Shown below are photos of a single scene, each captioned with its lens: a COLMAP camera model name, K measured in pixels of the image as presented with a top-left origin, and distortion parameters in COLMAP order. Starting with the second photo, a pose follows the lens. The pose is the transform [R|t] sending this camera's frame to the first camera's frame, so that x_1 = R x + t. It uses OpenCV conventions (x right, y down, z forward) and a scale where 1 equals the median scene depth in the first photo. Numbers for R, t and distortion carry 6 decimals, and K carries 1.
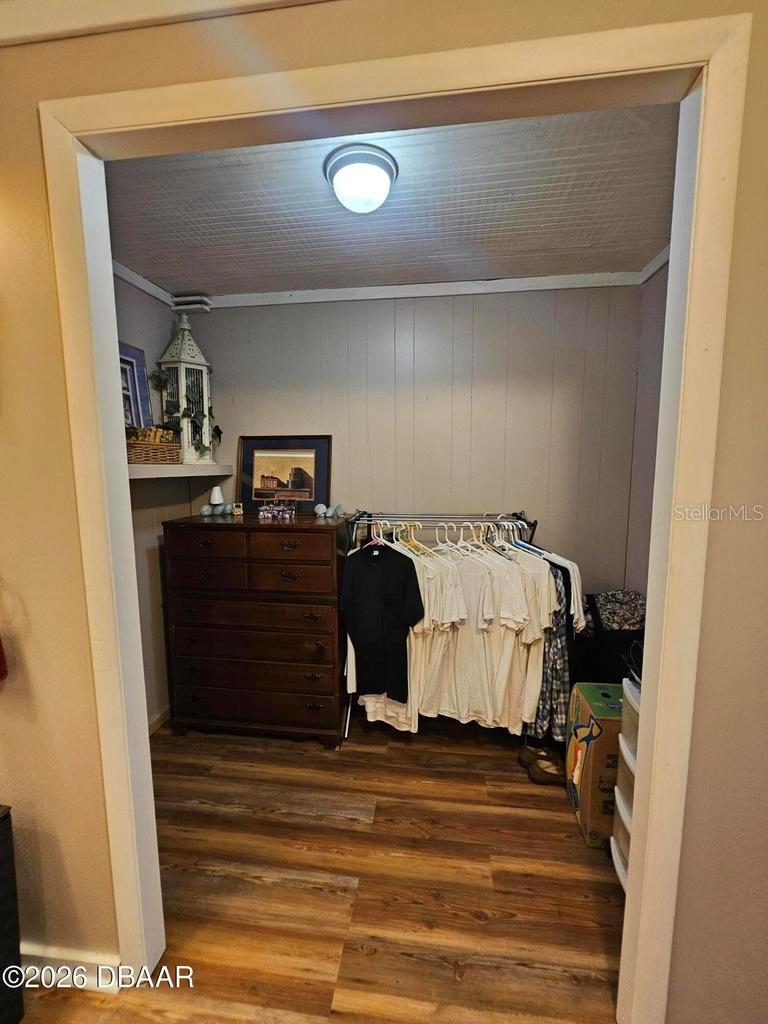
lens RADIAL K [[420.9, 0, 382.7], [0, 420.9, 512.4], [0, 0, 1]] dist [-0.003073, 0.000618]
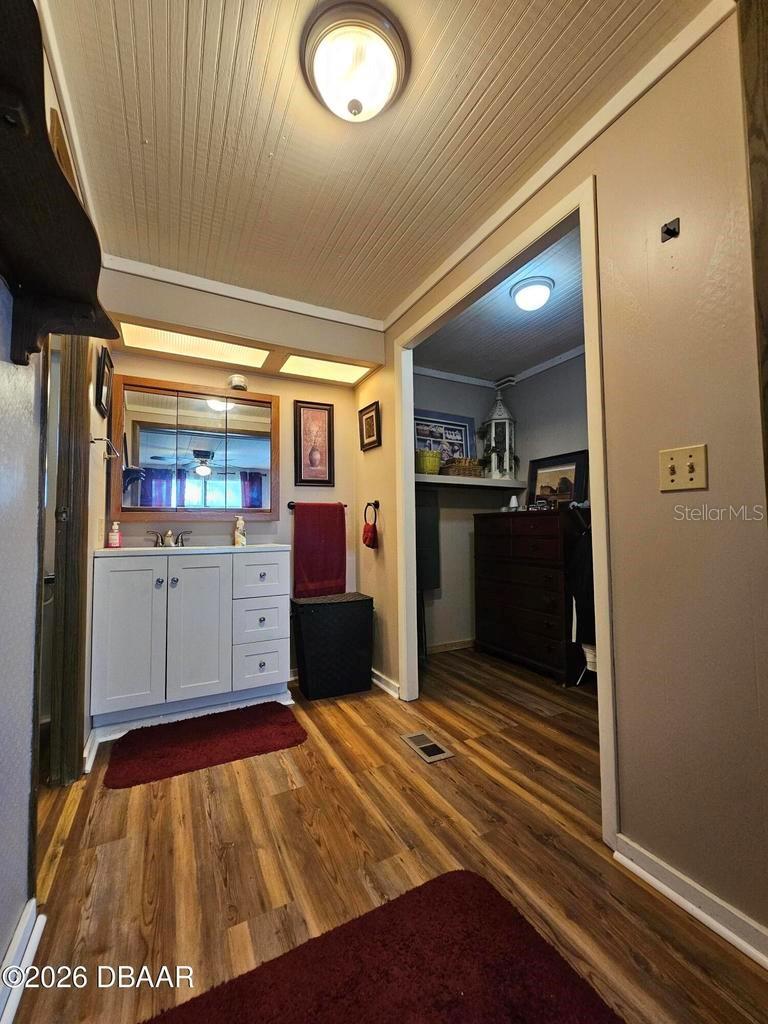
lens RADIAL K [[420.9, 0, 385.3], [0, 420.9, 511.4], [0, 0, 1]] dist [-0.003073, 0.000618]
pose [[0.570349, -0.039975, -0.820429, 0.616305], [-0.088895, 0.989945, -0.110032, 0.215469], [0.816578, 0.135689, 0.561060, -0.218983]]
